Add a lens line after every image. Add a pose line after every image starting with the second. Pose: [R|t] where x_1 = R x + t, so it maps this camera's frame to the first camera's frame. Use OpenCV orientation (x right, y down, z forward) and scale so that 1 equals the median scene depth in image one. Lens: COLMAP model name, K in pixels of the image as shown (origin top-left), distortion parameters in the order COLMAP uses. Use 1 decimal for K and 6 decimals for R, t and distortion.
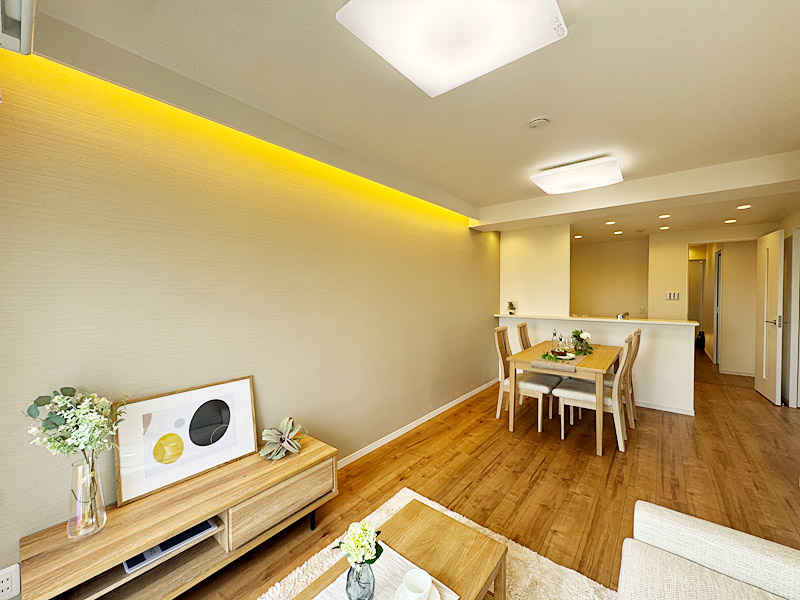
lens RADIAL K [[321.4, 0, 399.7], [0, 321.4, 298.3], [0, 0, 1]] dist [0.001342, 0.000293]
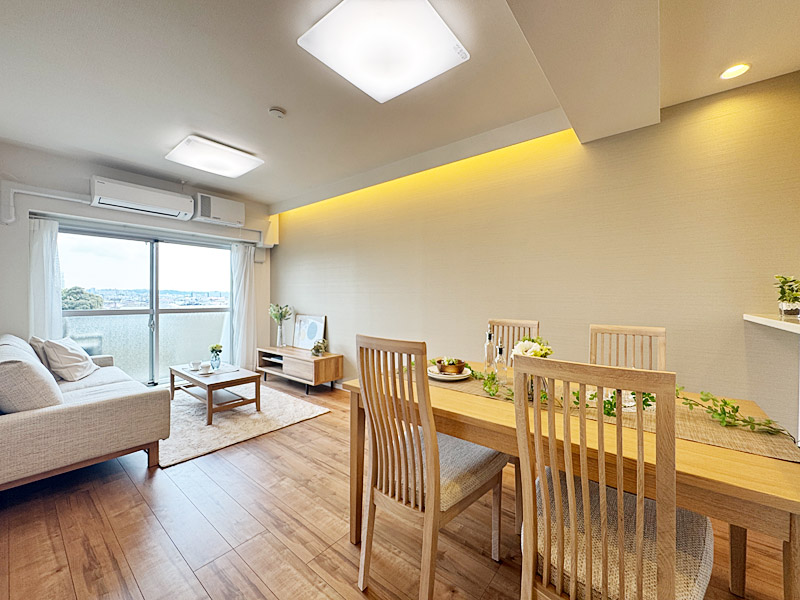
lens RADIAL K [[321.4, 0, 399.7], [0, 321.4, 298.3], [0, 0, 1]] dist [0.001342, 0.000293]
pose [[0.006798, 0.012151, -0.999903, 1.140335], [-0.028047, 0.999535, 0.011956, 0.066218], [0.999584, 0.027963, 0.007135, 1.039824]]
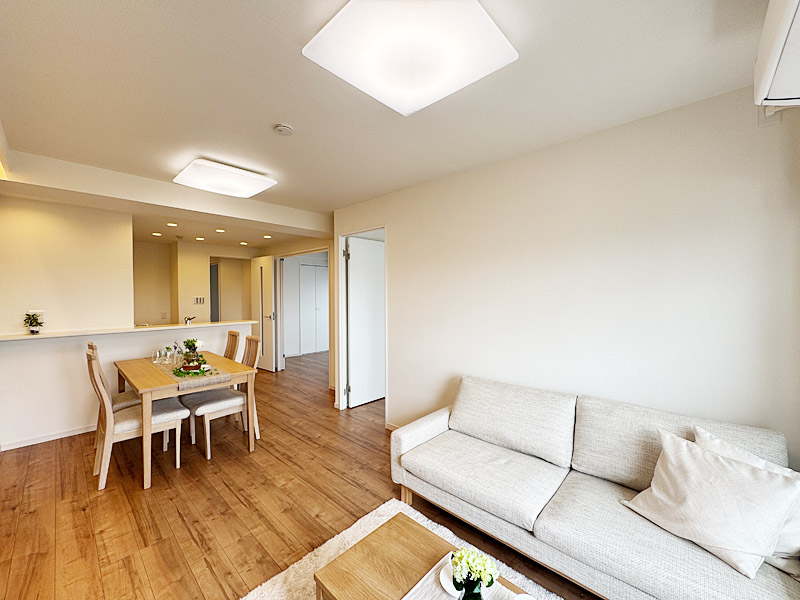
lens RADIAL K [[321.4, 0, 399.7], [0, 321.4, 298.3], [0, 0, 1]] dist [0.001342, 0.000293]
pose [[0.063343, -0.007902, 0.997961, -0.396417], [0.021882, 0.999739, 0.006527, -0.013174], [-0.997752, 0.021424, 0.063499, 0.424511]]
